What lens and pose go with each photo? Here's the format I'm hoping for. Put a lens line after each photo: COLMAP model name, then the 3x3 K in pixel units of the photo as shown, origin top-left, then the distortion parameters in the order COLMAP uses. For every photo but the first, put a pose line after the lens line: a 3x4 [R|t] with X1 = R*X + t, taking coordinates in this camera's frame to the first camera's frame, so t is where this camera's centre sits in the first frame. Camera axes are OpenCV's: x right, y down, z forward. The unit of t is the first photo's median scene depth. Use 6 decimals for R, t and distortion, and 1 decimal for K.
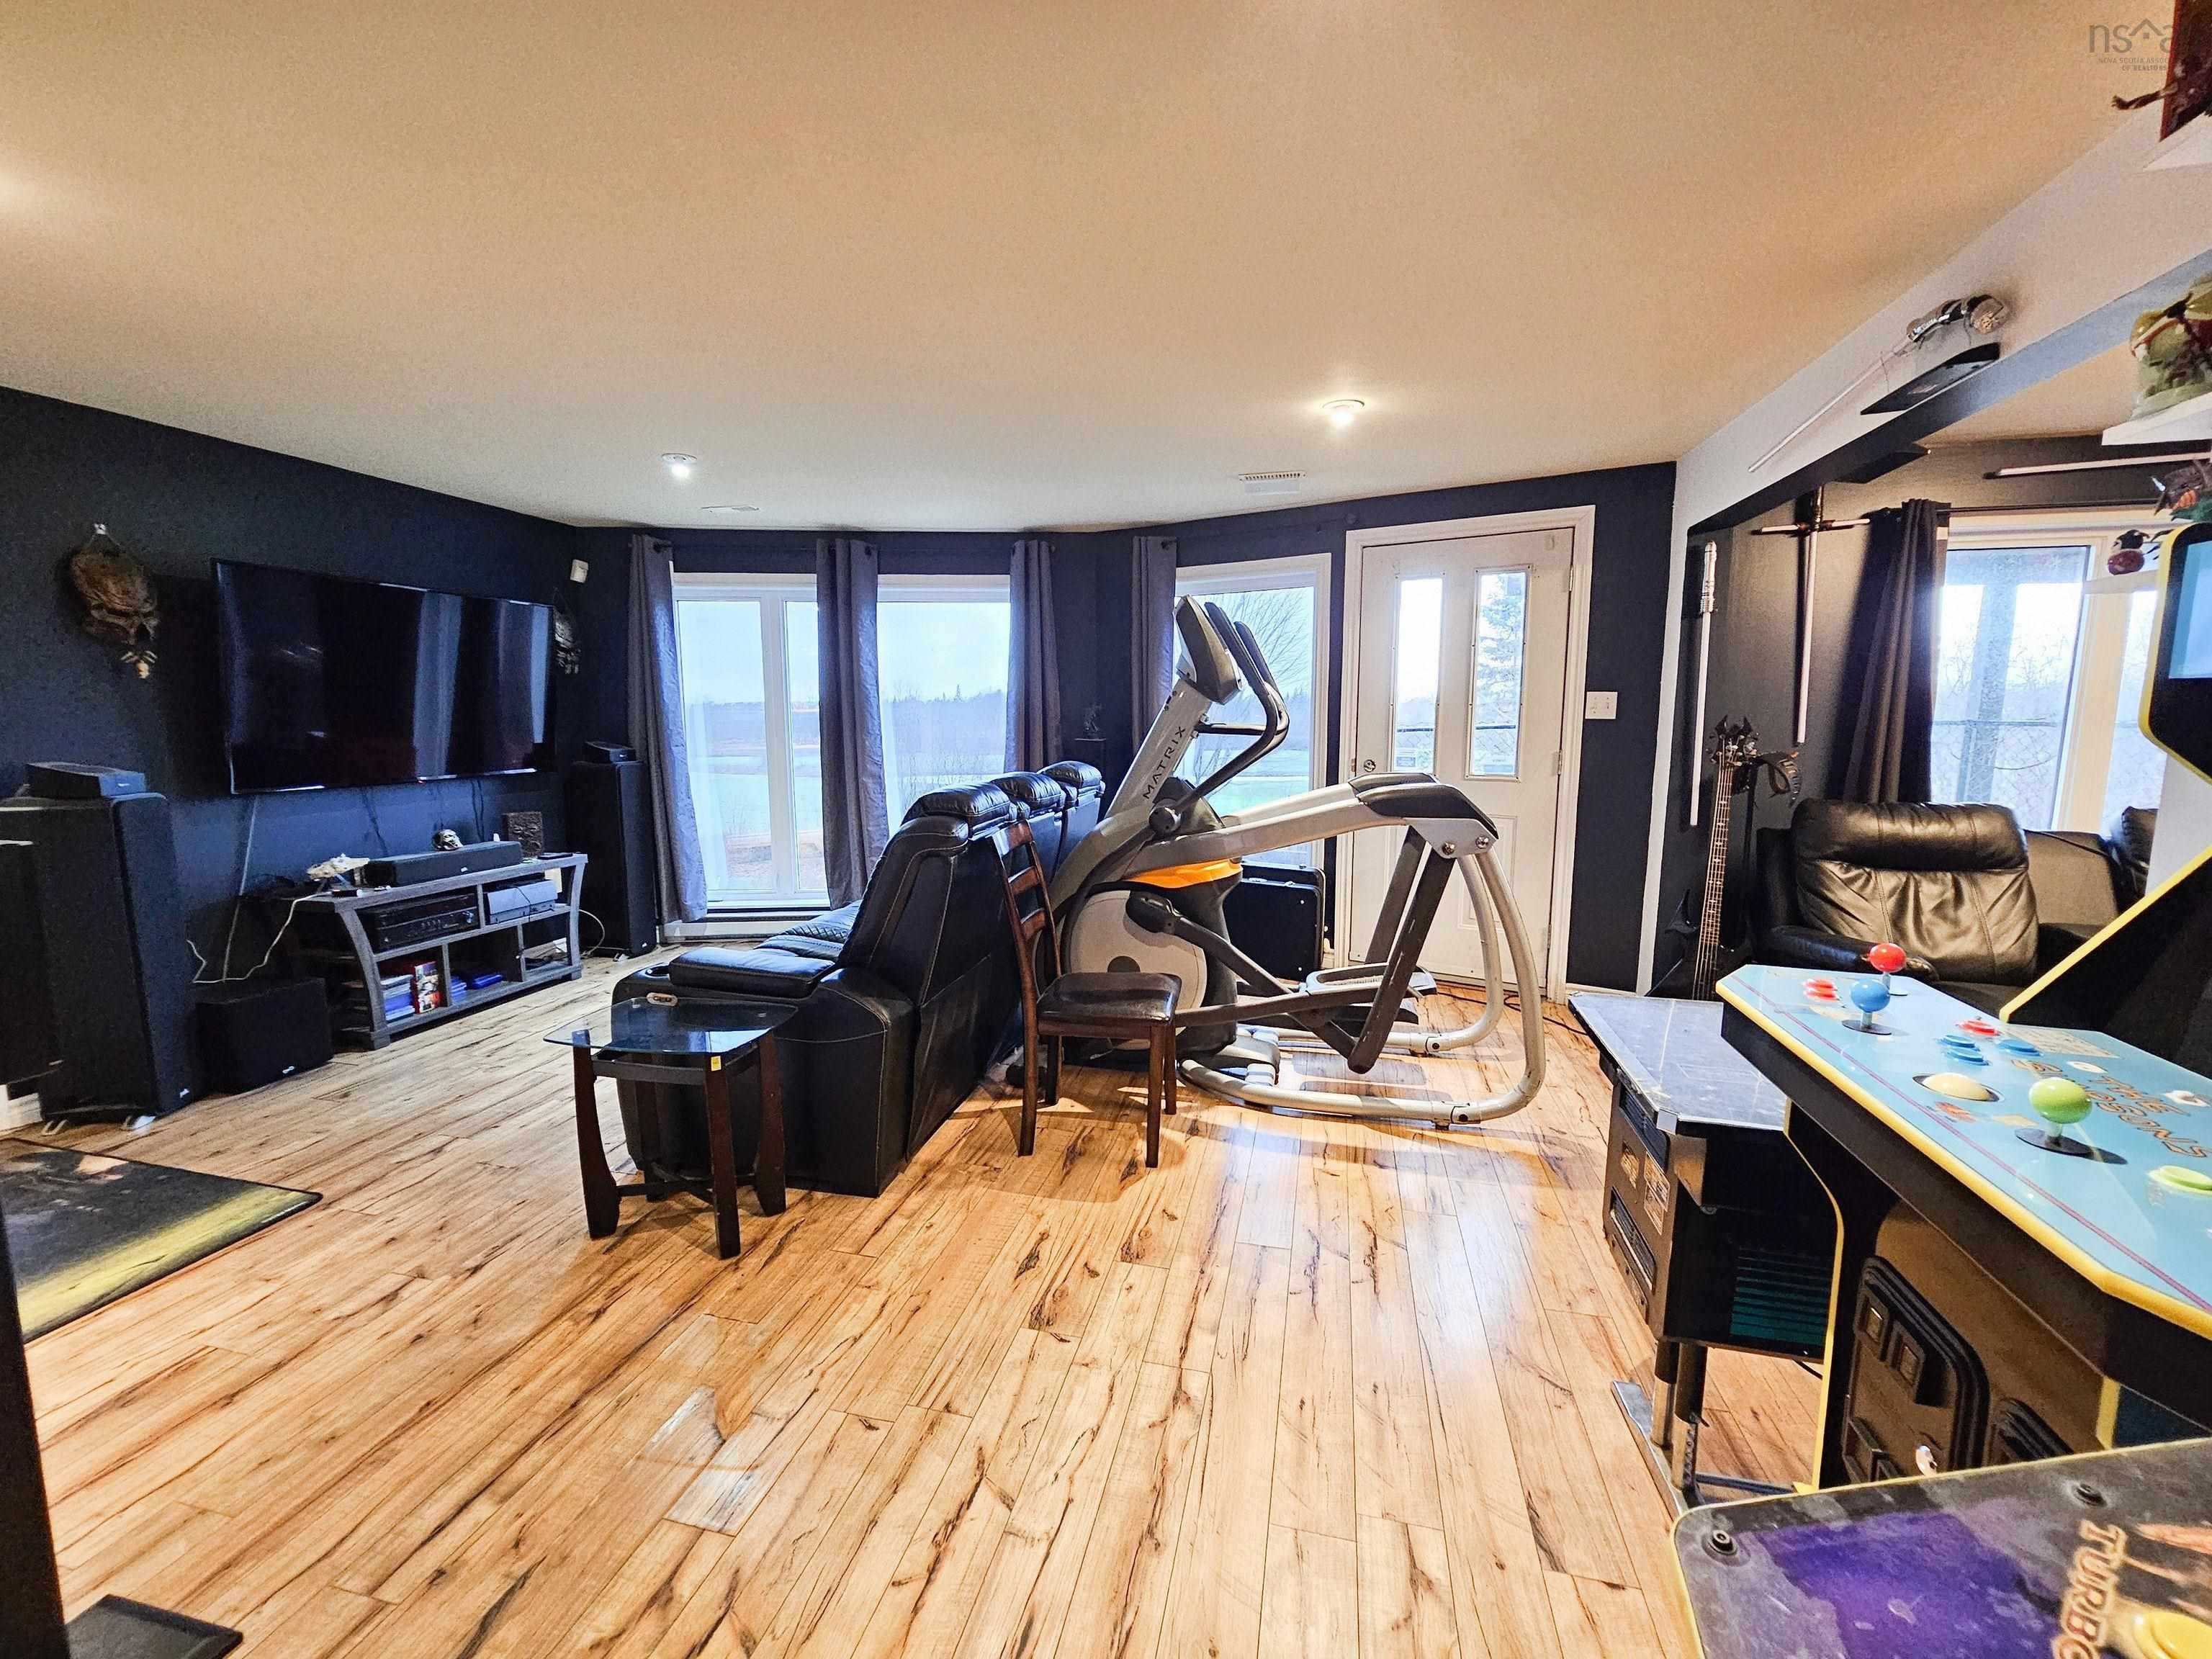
lens RADIAL K [[914.3, 0, 1109.5], [0, 914.3, 830.3], [0, 0, 1]] dist [-0.001178, 0.000371]
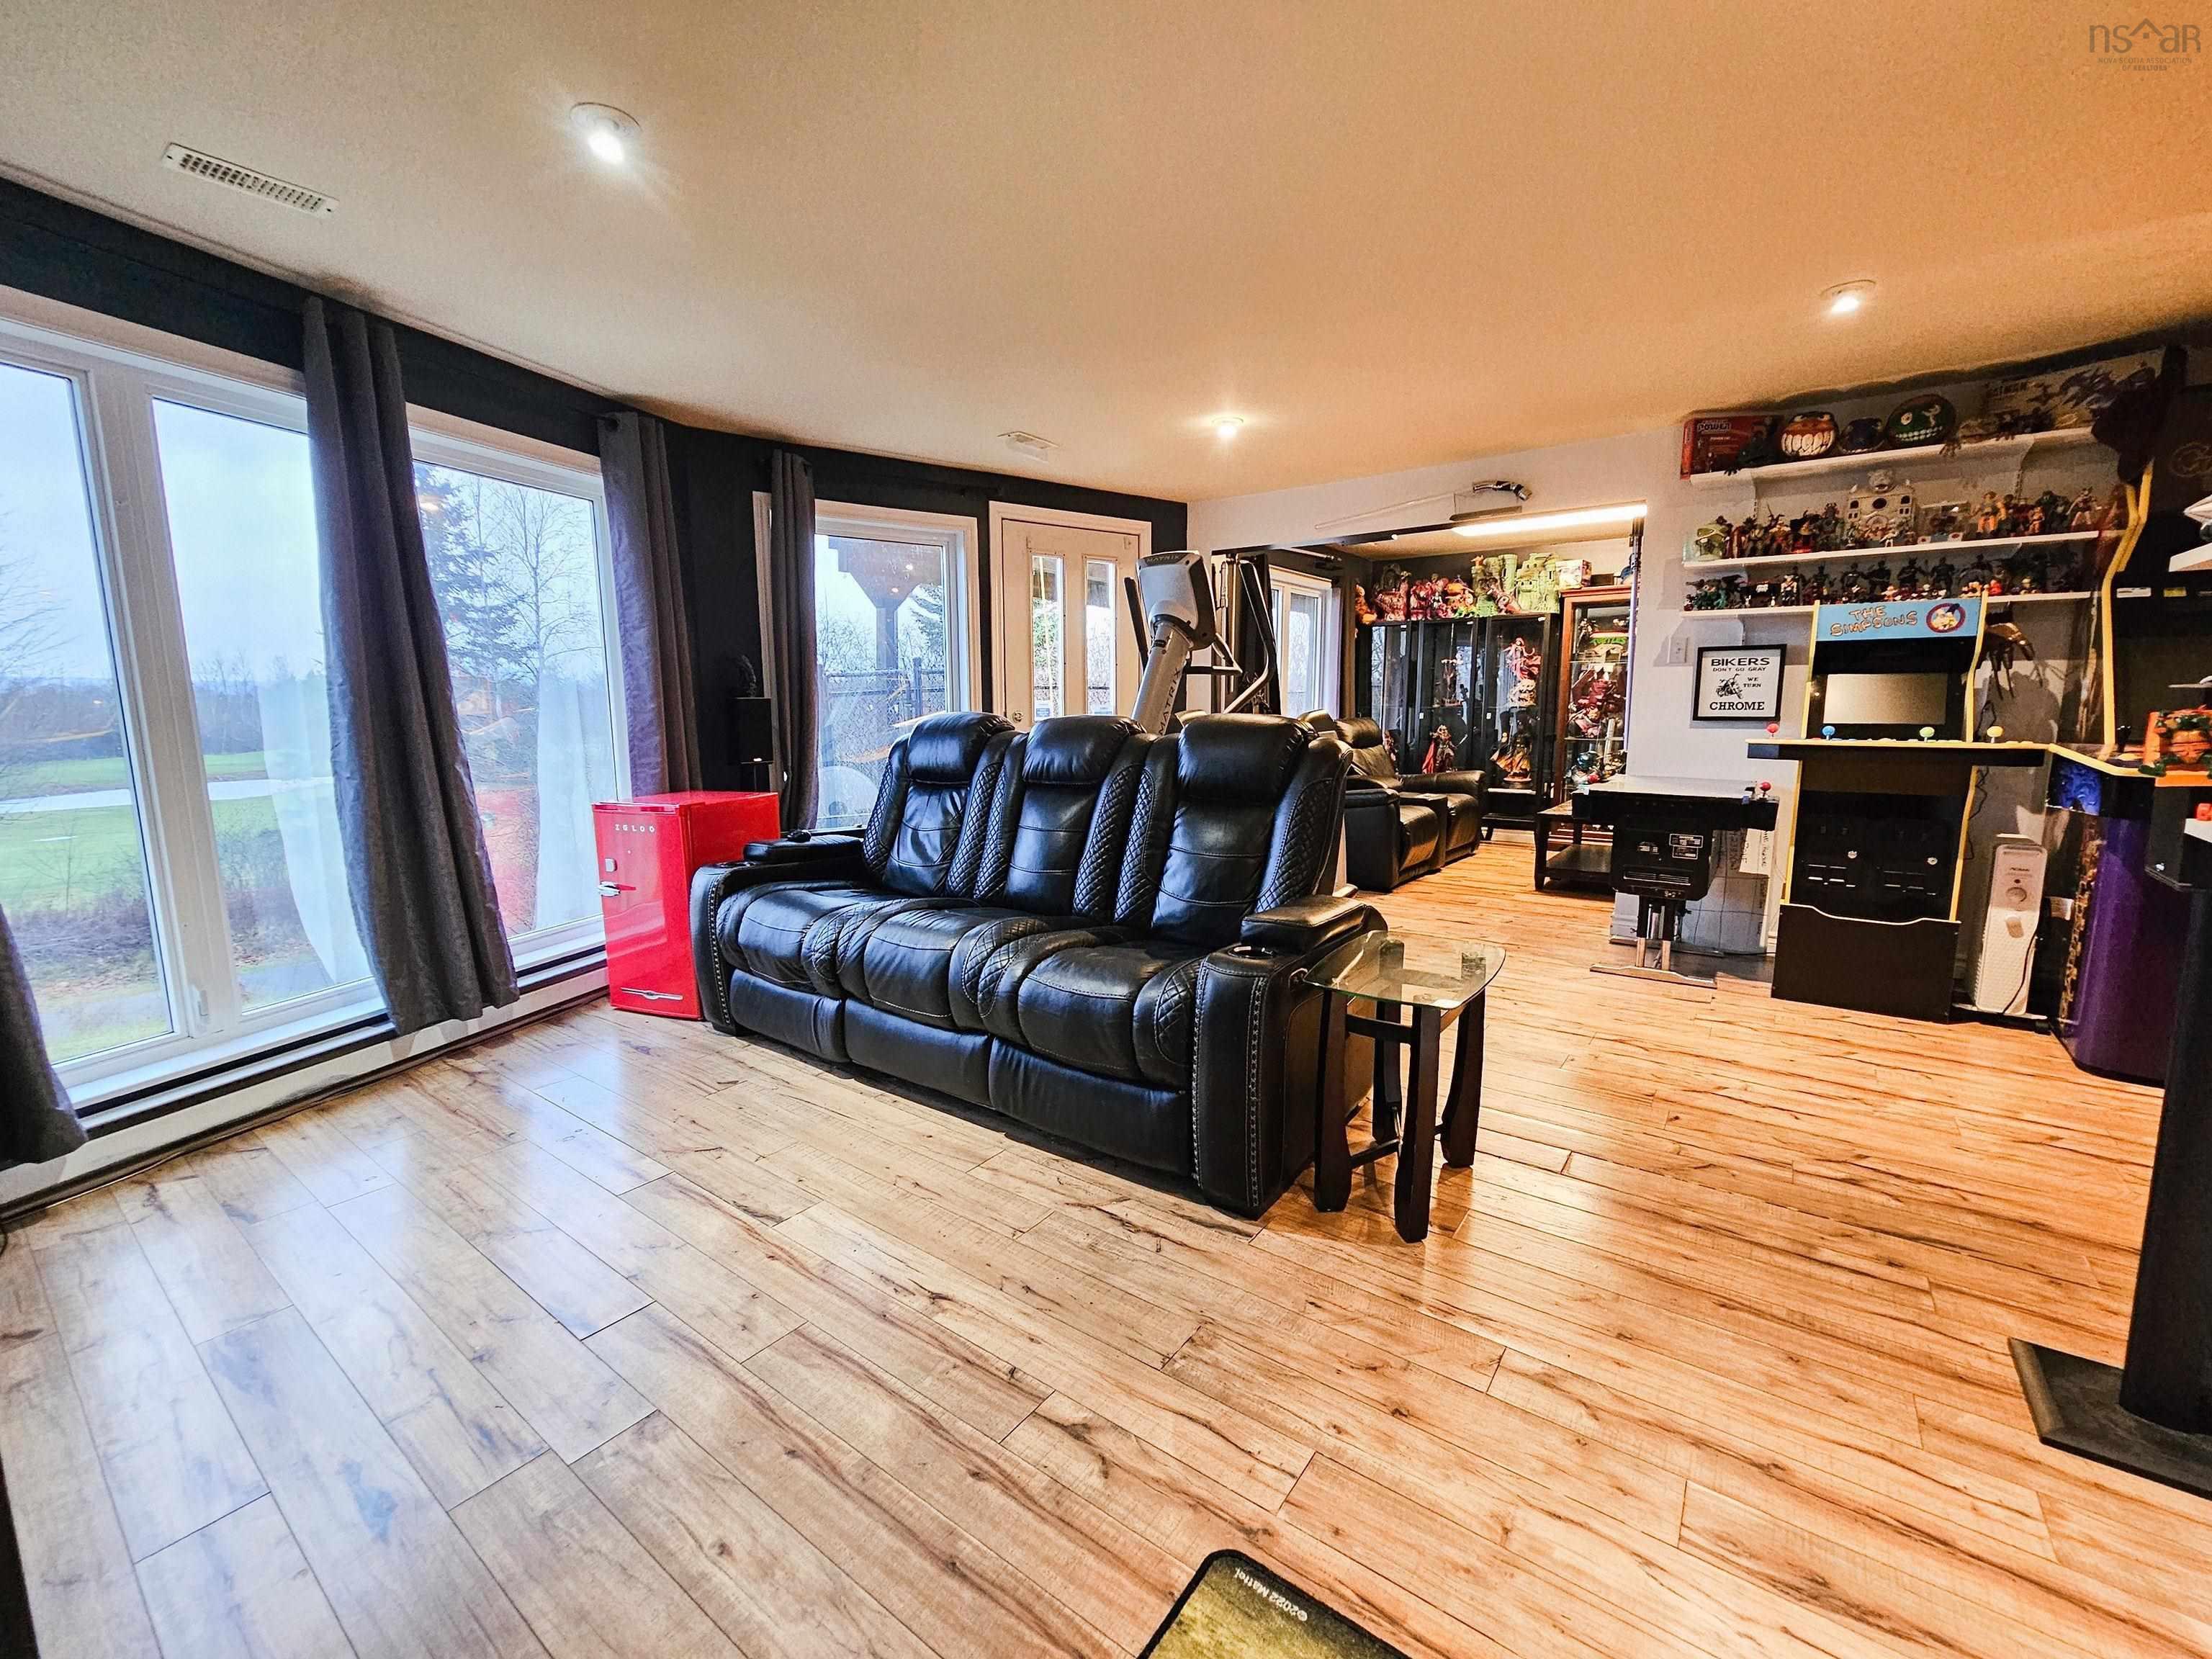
lens RADIAL K [[914.3, 0, 1109.5], [0, 914.3, 830.3], [0, 0, 1]] dist [-0.001178, 0.000371]
pose [[0.378271, -0.134816, 0.915825, -0.861746], [0.122417, 0.987934, 0.094869, -0.030101], [-0.917565, 0.076226, 0.390211, 0.553788]]
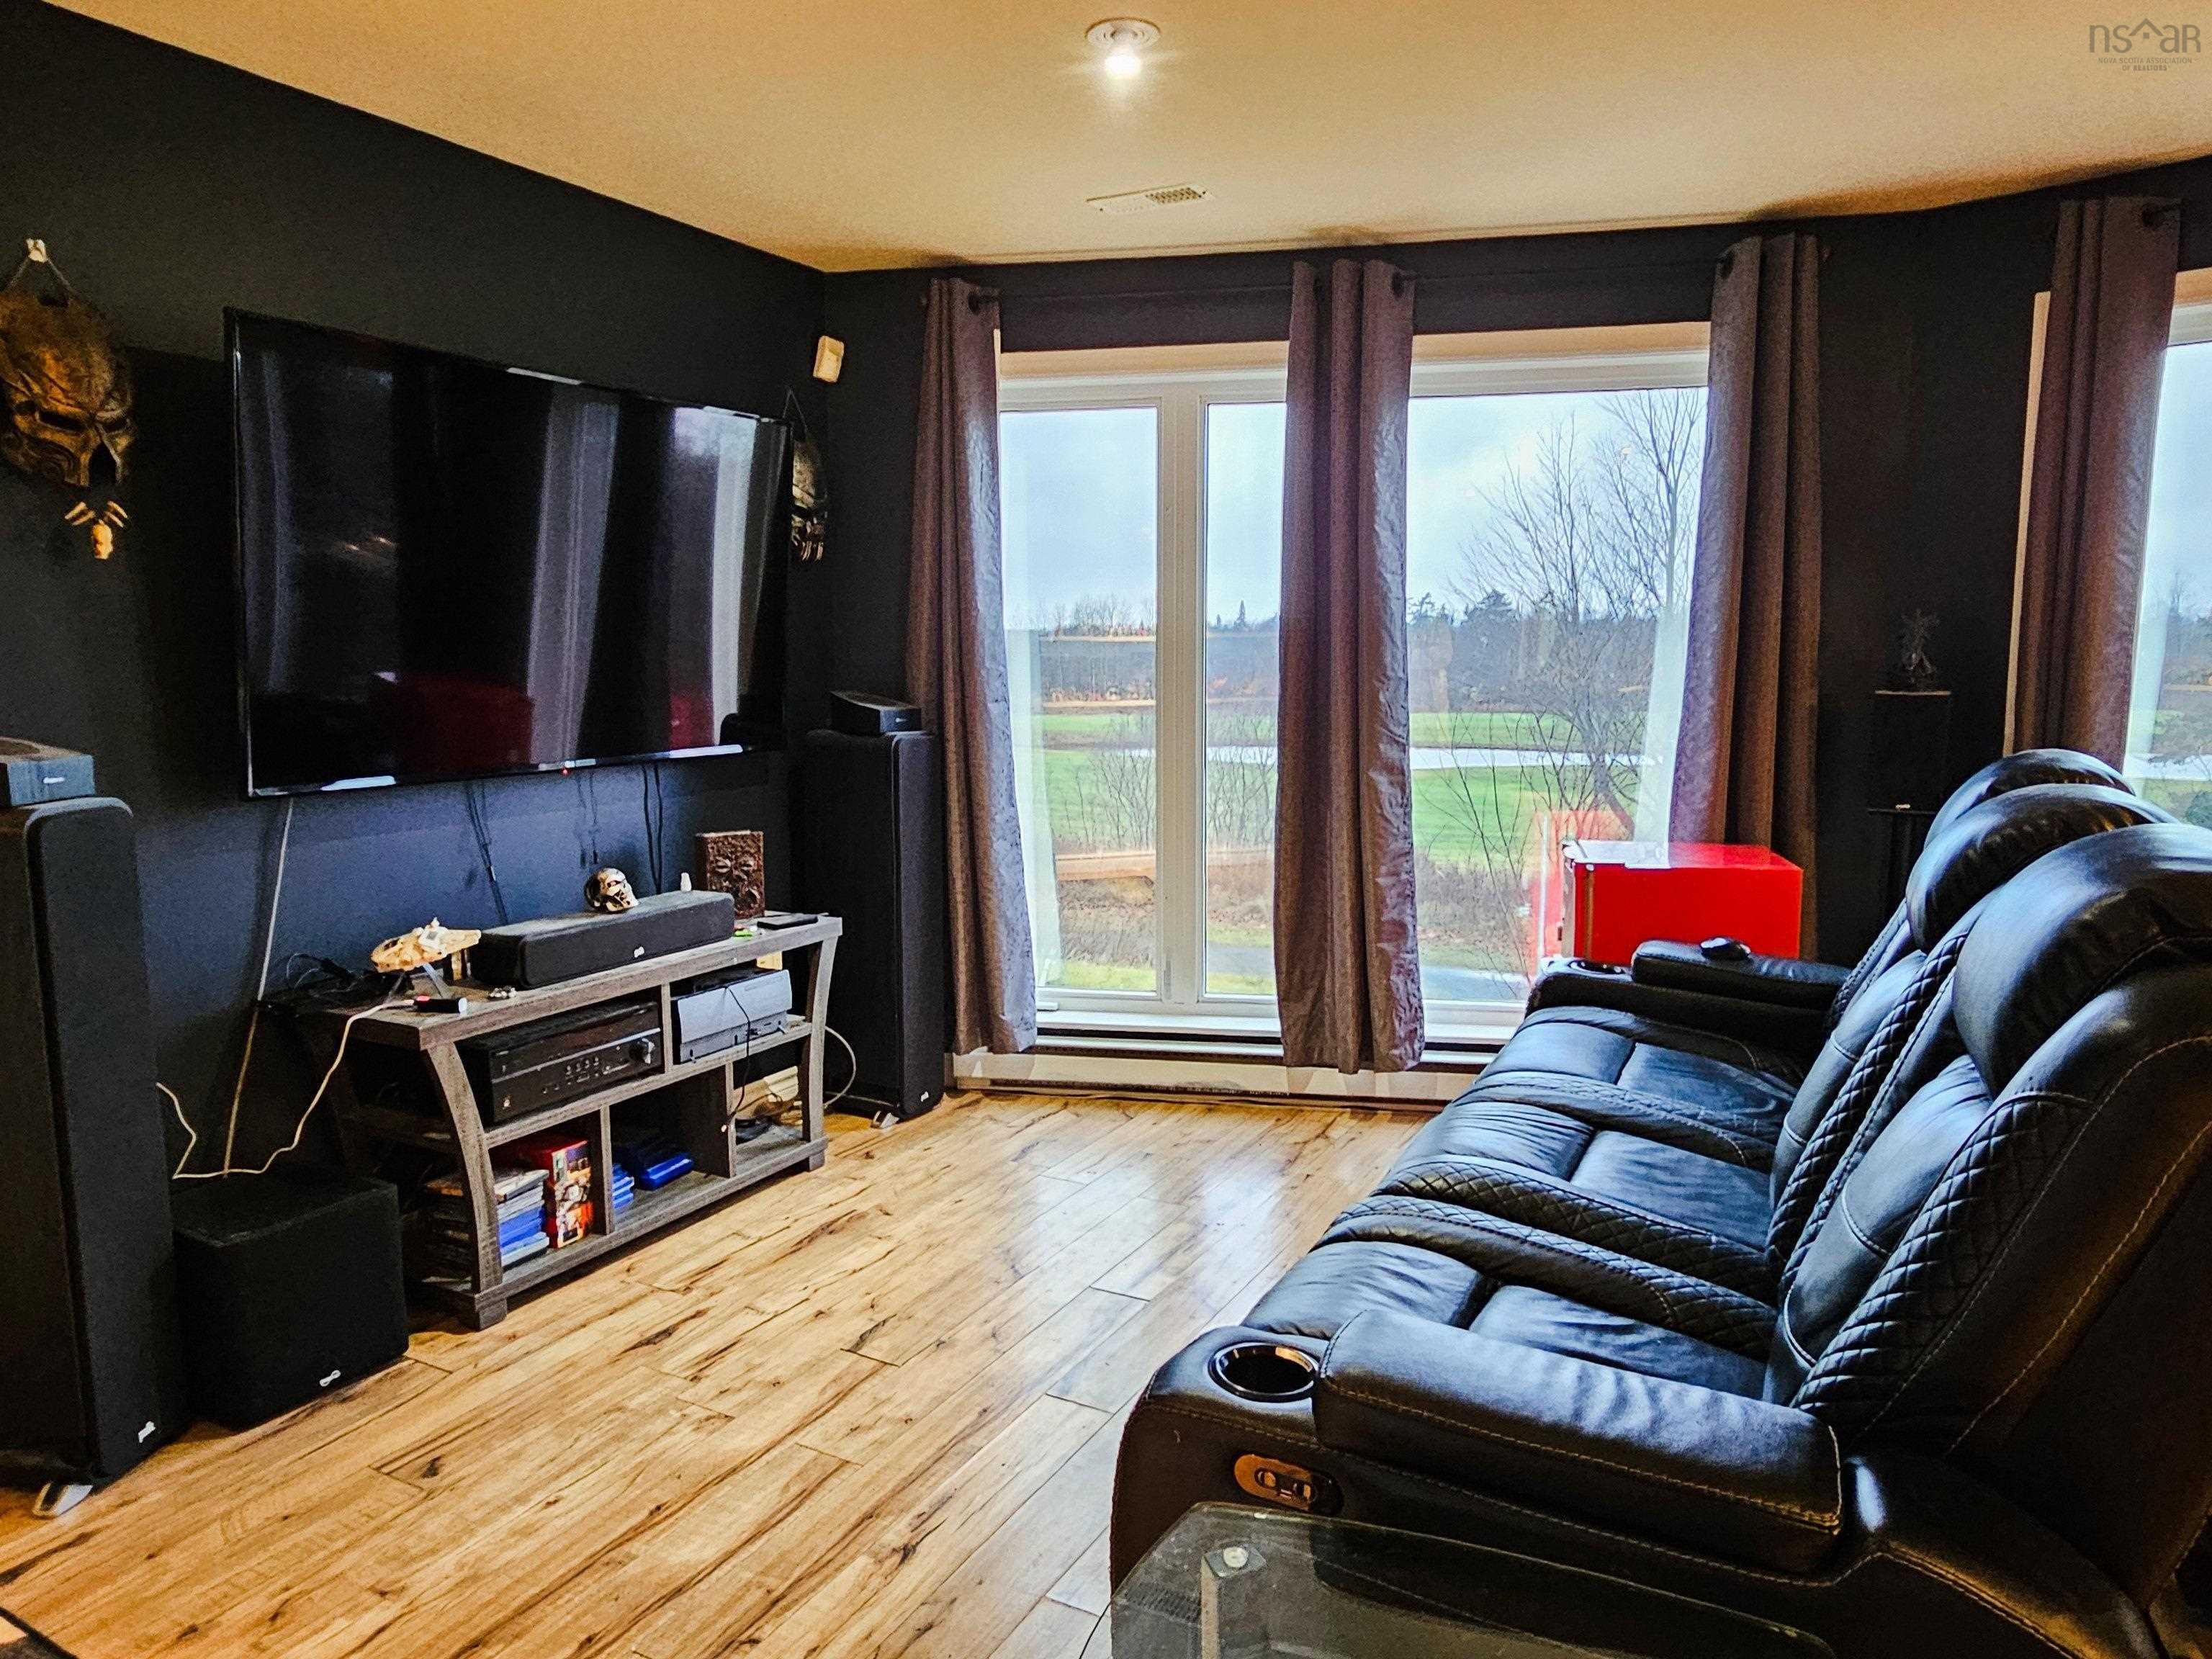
lens RADIAL K [[1464.9, 0, 1086.7], [0, 1464.9, 840.6], [0, 0, 1]] dist [-0.005190, -0.000101]
pose [[0.965987, 0.031086, -0.256714, -0.290788], [-0.030204, 0.999517, 0.007380, -0.031488], [0.256819, 0.000625, 0.966459, 0.320436]]
